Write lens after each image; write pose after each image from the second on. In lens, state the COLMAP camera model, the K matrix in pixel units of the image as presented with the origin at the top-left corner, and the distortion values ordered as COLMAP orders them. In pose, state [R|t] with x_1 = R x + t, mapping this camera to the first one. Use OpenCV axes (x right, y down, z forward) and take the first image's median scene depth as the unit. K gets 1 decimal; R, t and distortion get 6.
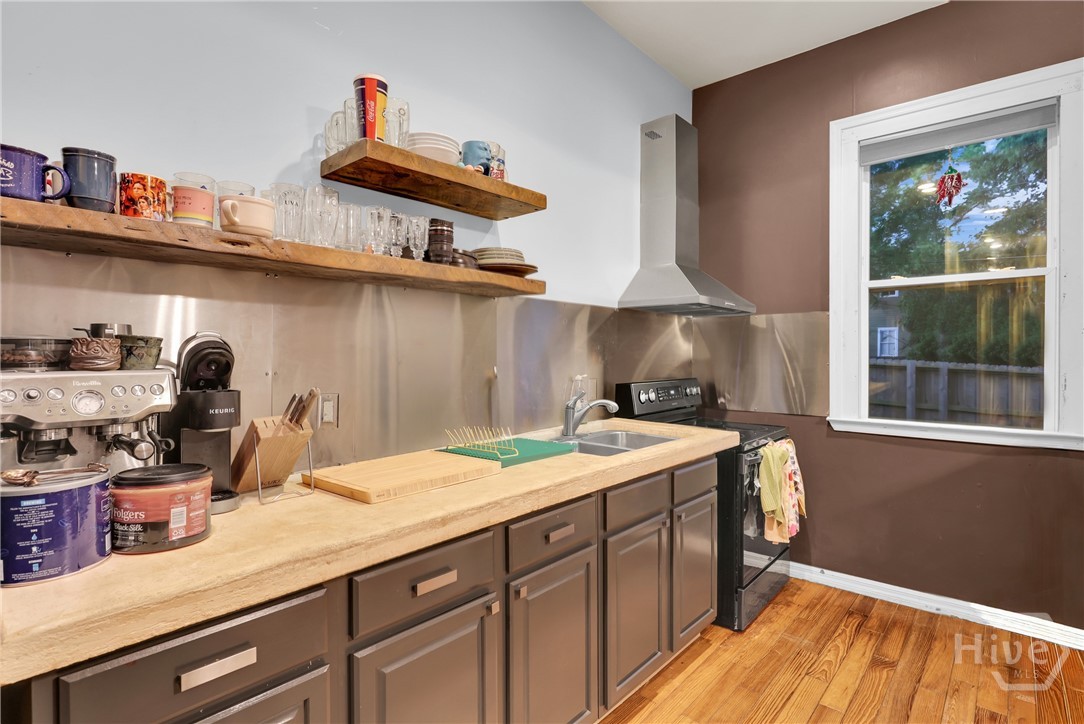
lens RADIAL K [[548.5, 0, 542.0], [0, 548.5, 362.0], [0, 0, 1]] dist [-0.000101, -0.000058]
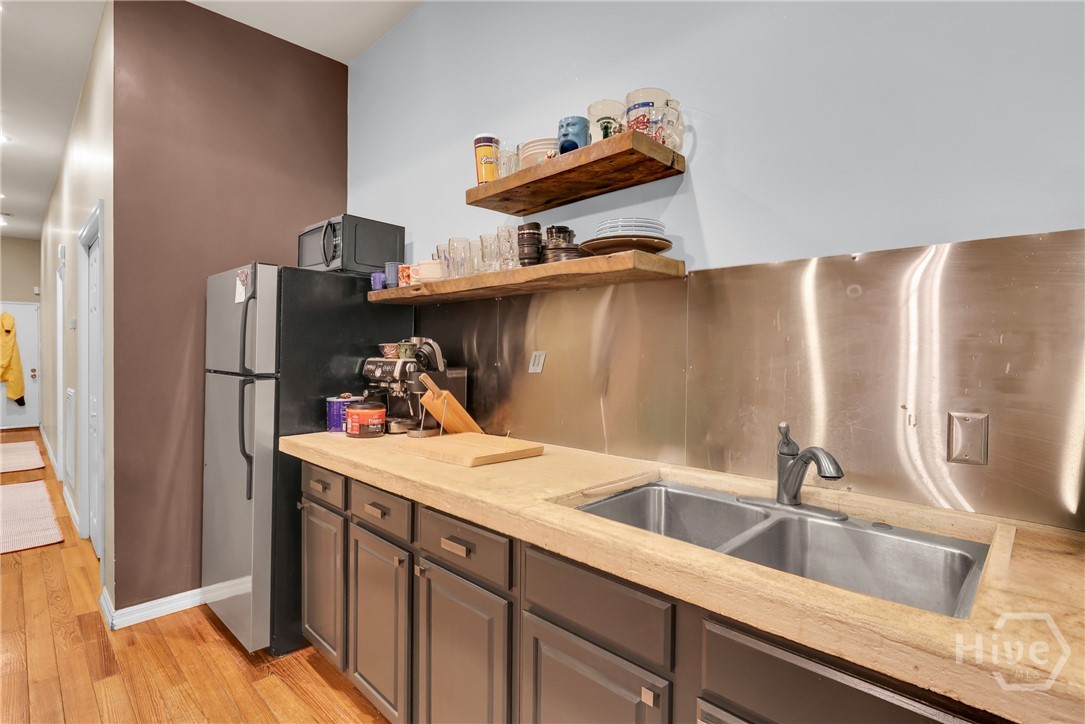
lens RADIAL K [[529.8, 0, 542.5], [0, 529.8, 362.0], [0, 0, 1]] dist [-0.000437, -0.000052]
pose [[-0.067708, 0.017672, -0.997549, 0.831900], [-0.020581, 0.999606, 0.019106, -0.016013], [0.997493, 0.021824, -0.067317, 1.108028]]
